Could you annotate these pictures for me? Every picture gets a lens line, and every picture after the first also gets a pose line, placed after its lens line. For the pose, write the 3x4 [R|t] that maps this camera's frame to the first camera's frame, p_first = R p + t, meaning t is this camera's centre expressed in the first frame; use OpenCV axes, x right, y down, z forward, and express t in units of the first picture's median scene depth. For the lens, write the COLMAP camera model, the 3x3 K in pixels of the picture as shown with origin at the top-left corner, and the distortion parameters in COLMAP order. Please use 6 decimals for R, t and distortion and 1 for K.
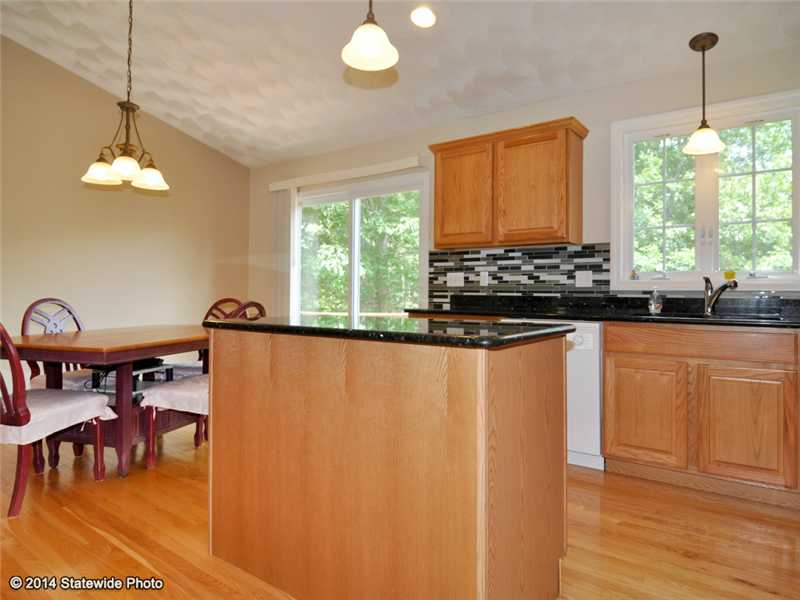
lens RADIAL K [[485.6, 0, 400.0], [0, 485.6, 300.0], [0, 0, 1]] dist [-0.002612, -0.012116]
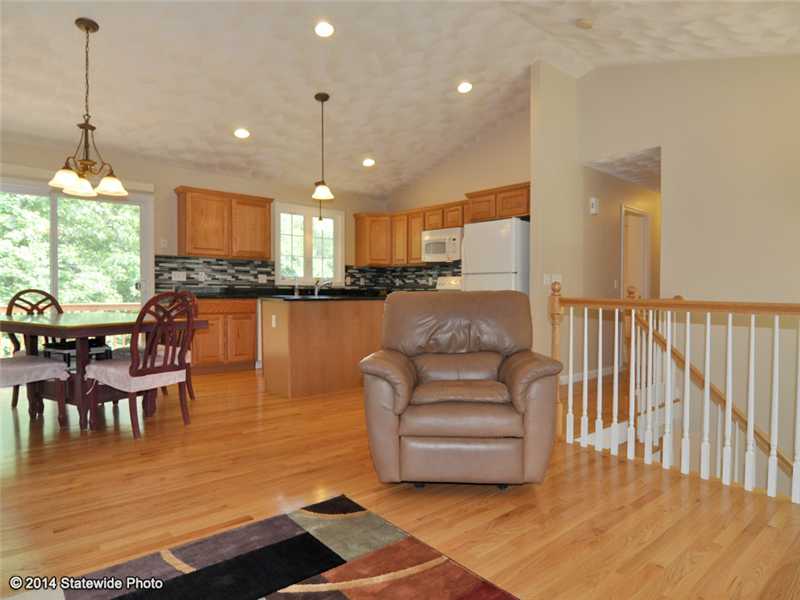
lens RADIAL K [[513.8, 0, 415.8], [0, 513.8, 298.1], [0, 0, 1]] dist [-0.004046, -0.001759]
pose [[0.236284, -0.017383, 0.971528, -1.406513], [0.005958, 0.999847, 0.016440, 0.003470], [-0.971666, 0.001903, 0.236352, -0.071796]]
